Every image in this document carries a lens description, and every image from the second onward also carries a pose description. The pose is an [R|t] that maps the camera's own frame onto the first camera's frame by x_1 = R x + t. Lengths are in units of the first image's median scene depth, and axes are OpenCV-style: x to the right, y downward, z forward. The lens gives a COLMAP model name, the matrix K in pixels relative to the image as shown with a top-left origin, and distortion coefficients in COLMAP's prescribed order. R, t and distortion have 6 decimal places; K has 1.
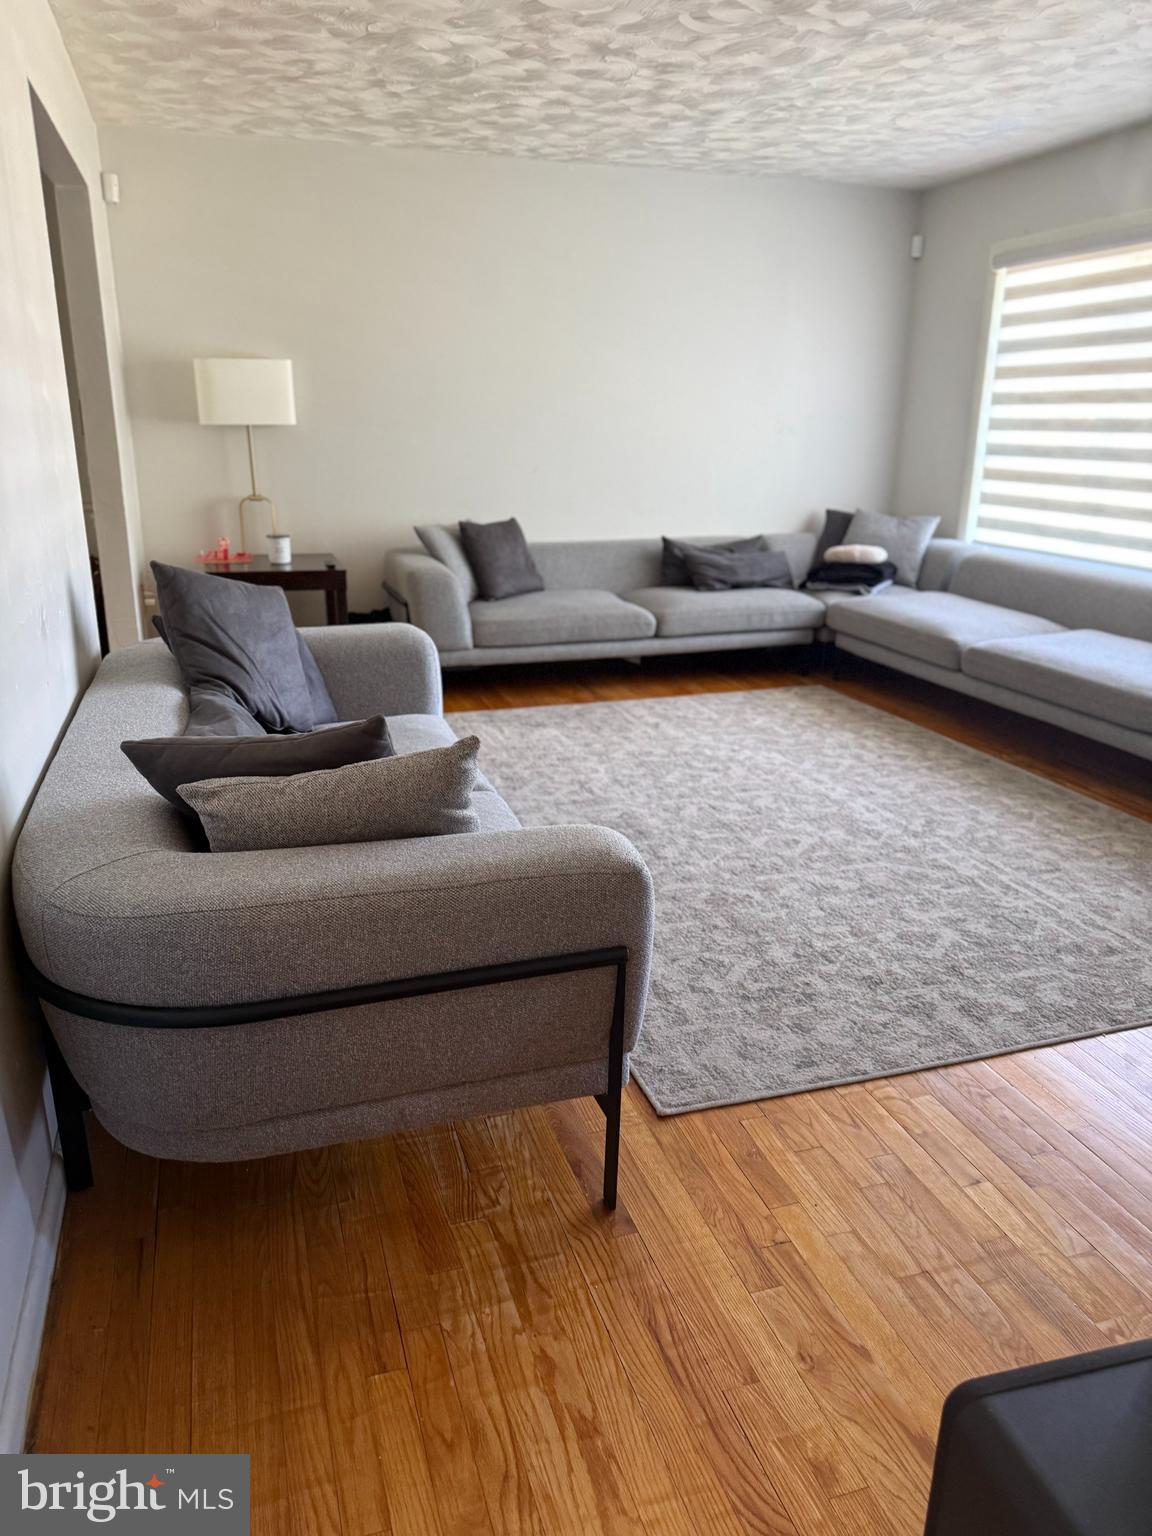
lens RADIAL K [[1091.3, 0, 581.2], [0, 1091.3, 765.8], [0, 0, 1]] dist [0.082040, -0.130253]
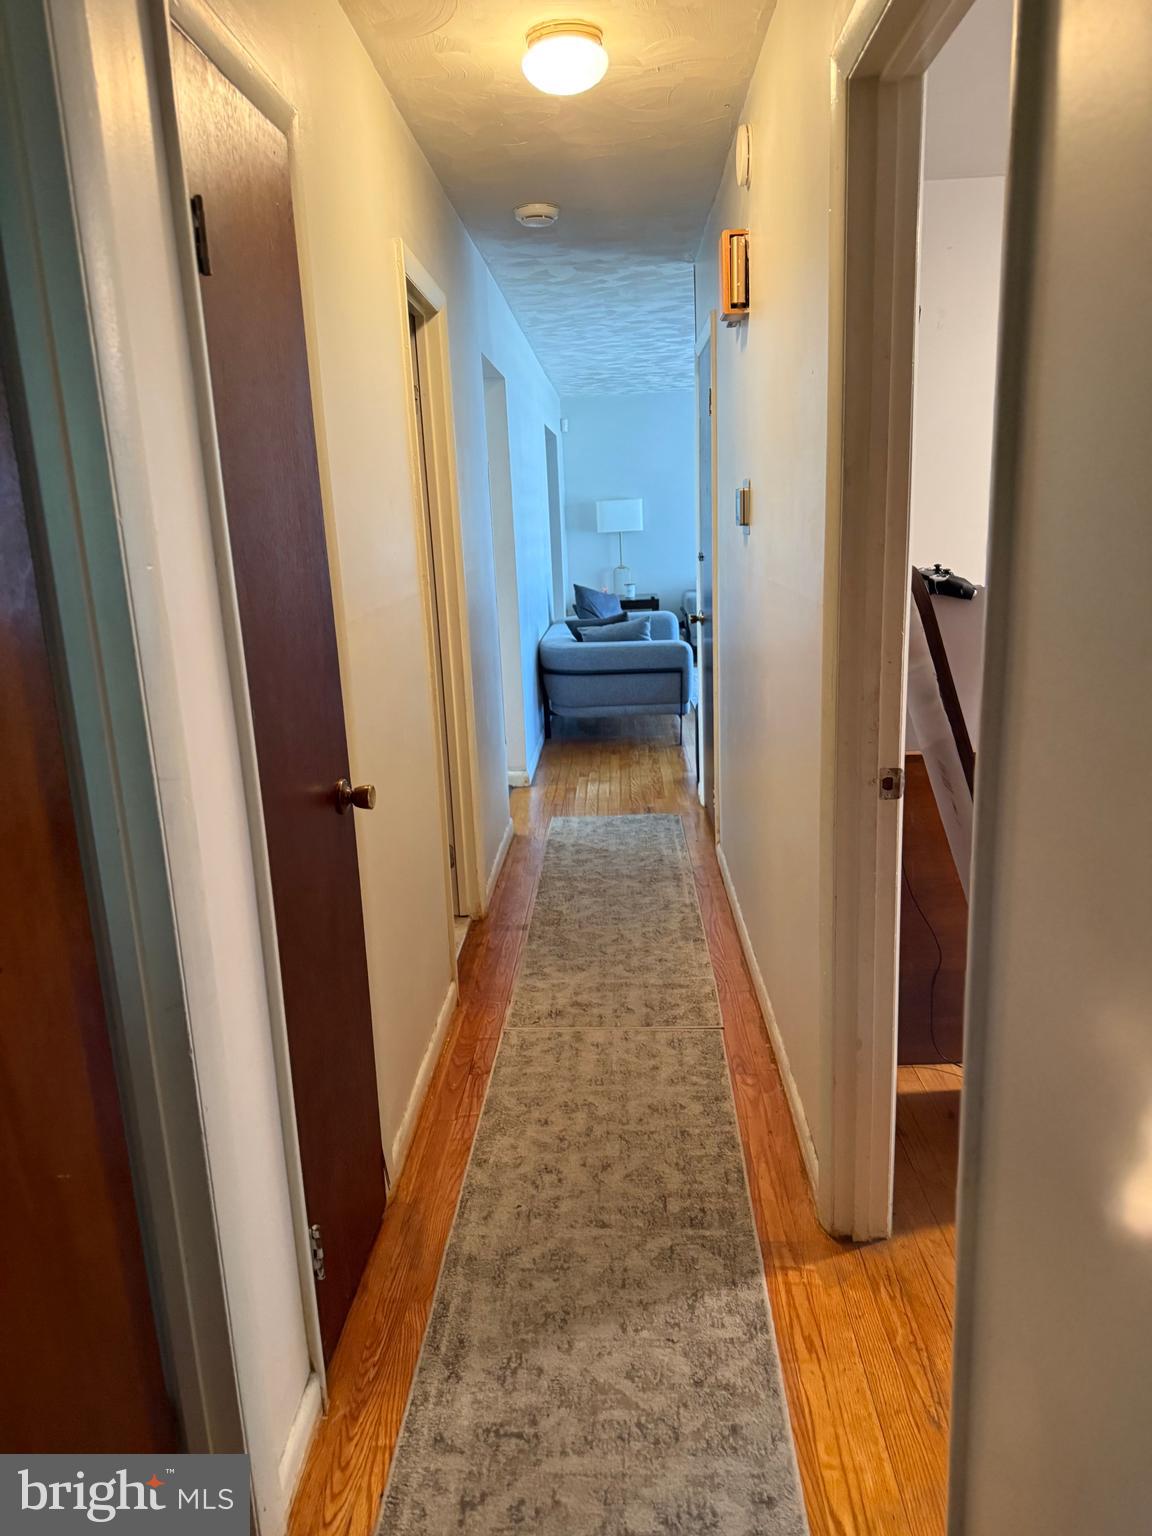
lens RADIAL K [[1079.5, 0, 588.8], [0, 1079.5, 770.1], [0, 0, 1]] dist [0.147036, -0.325211]
pose [[0.941124, 0.036763, -0.336057, 0.555247], [-0.059009, 0.996673, -0.056222, 0.409322], [0.332872, 0.072742, 0.940162, -1.449903]]
